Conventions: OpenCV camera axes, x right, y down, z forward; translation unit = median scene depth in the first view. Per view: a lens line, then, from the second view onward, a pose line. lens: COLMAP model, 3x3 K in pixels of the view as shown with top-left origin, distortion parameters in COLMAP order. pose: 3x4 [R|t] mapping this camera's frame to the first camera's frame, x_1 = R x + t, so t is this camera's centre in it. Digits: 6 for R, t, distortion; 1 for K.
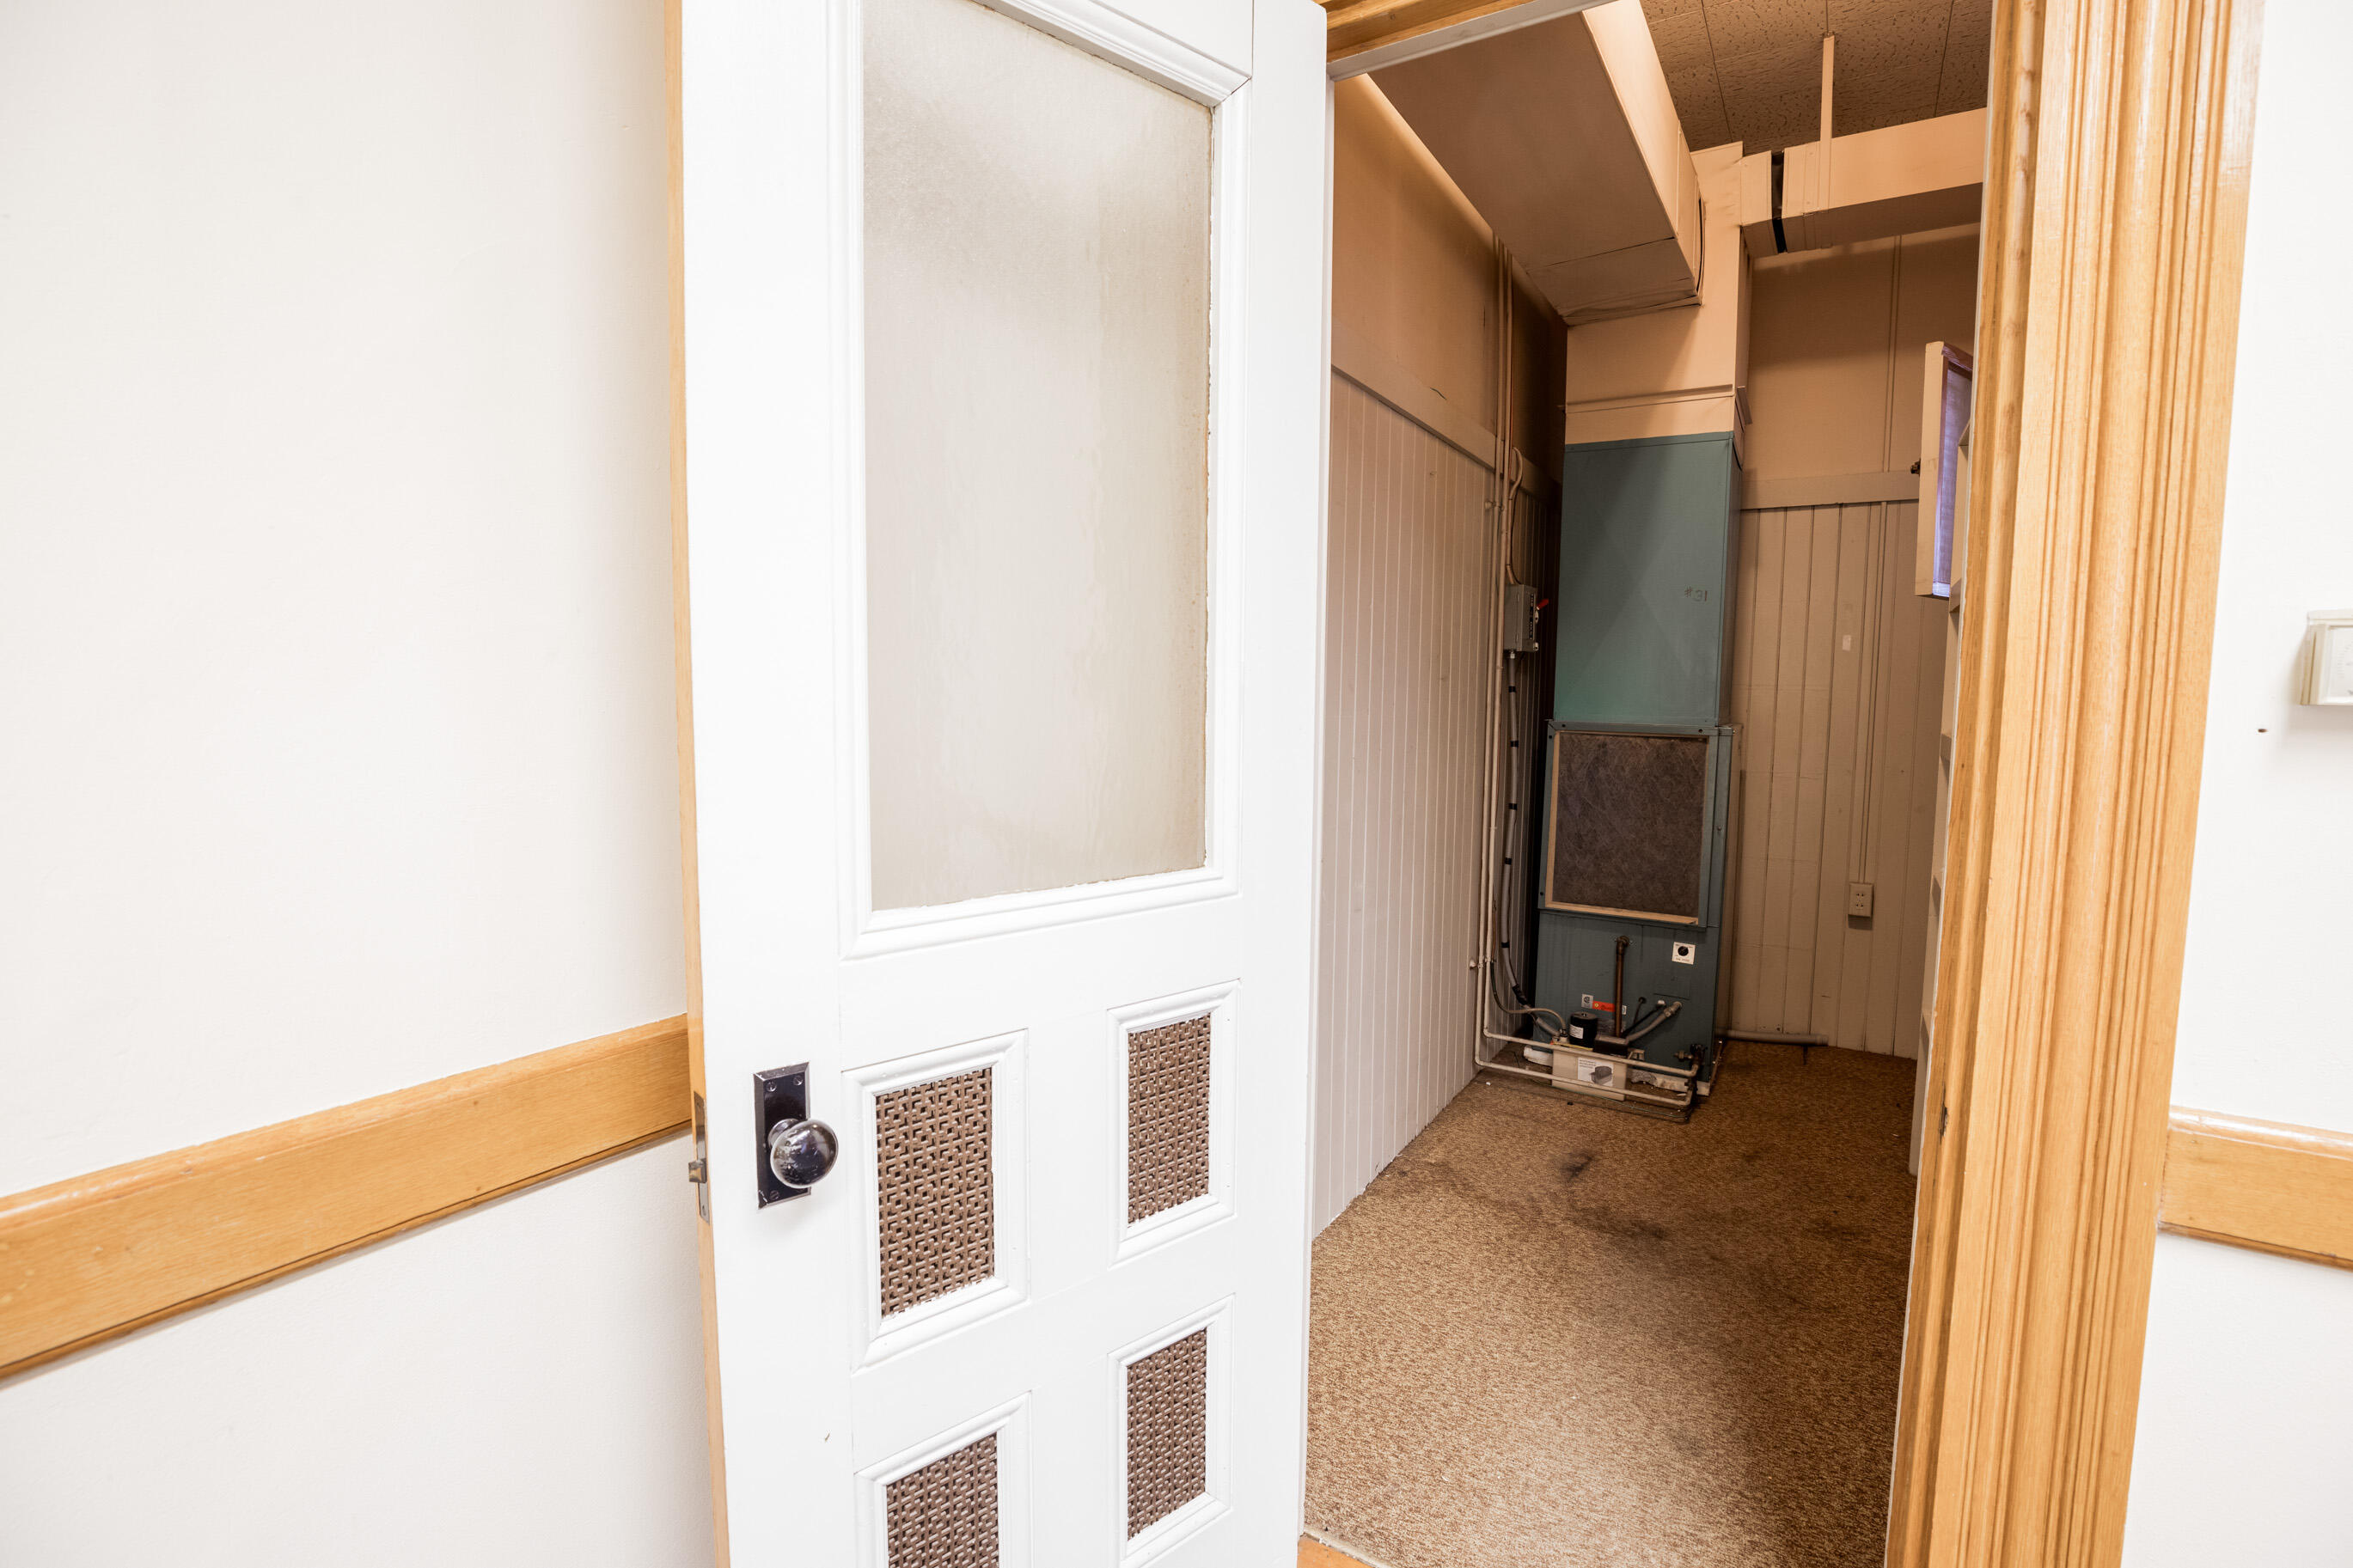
lens RADIAL K [[1078.1, 0, 1177.2], [0, 1078.1, 769.9], [0, 0, 1]] dist [-0.048436, 0.017293]
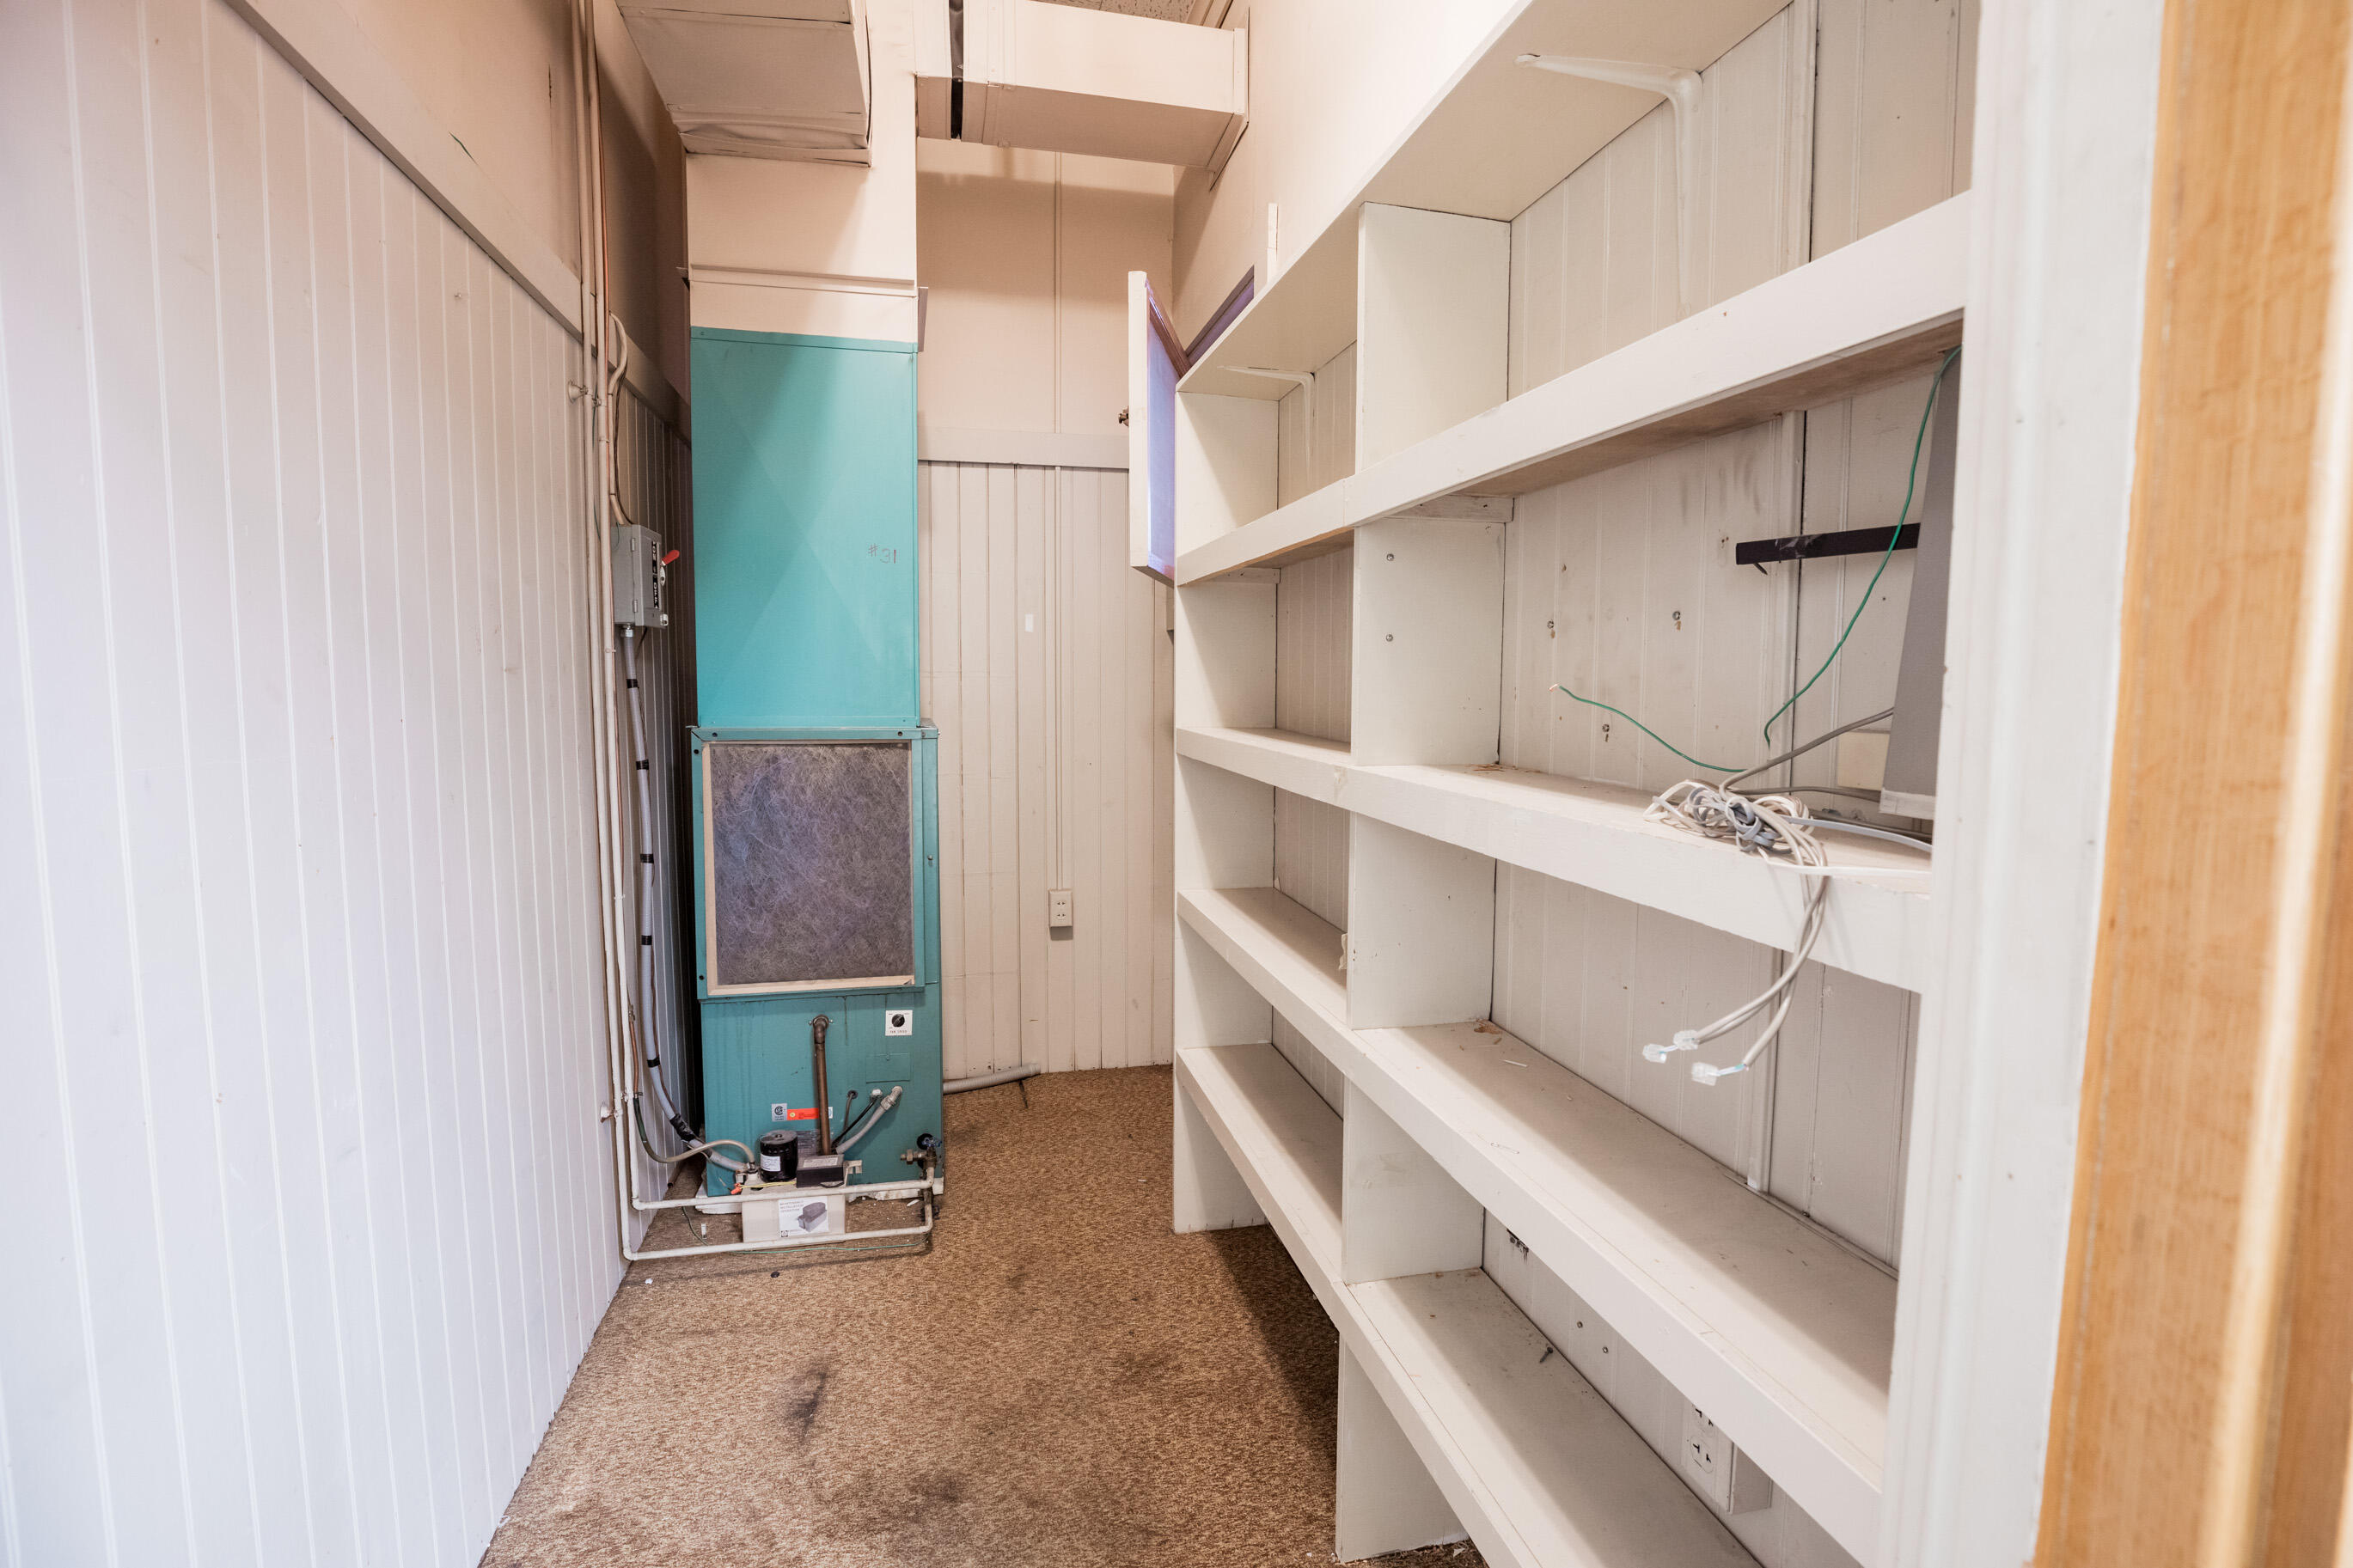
lens RADIAL K [[1078.1, 0, 1177.2], [0, 1078.1, 769.9], [0, 0, 1]] dist [-0.048436, 0.017293]
pose [[0.706677, -0.071498, 0.703915, 0.084552], [0.061123, 0.997331, 0.039938, -0.028171], [-0.704891, 0.014803, 0.709161, 0.303046]]
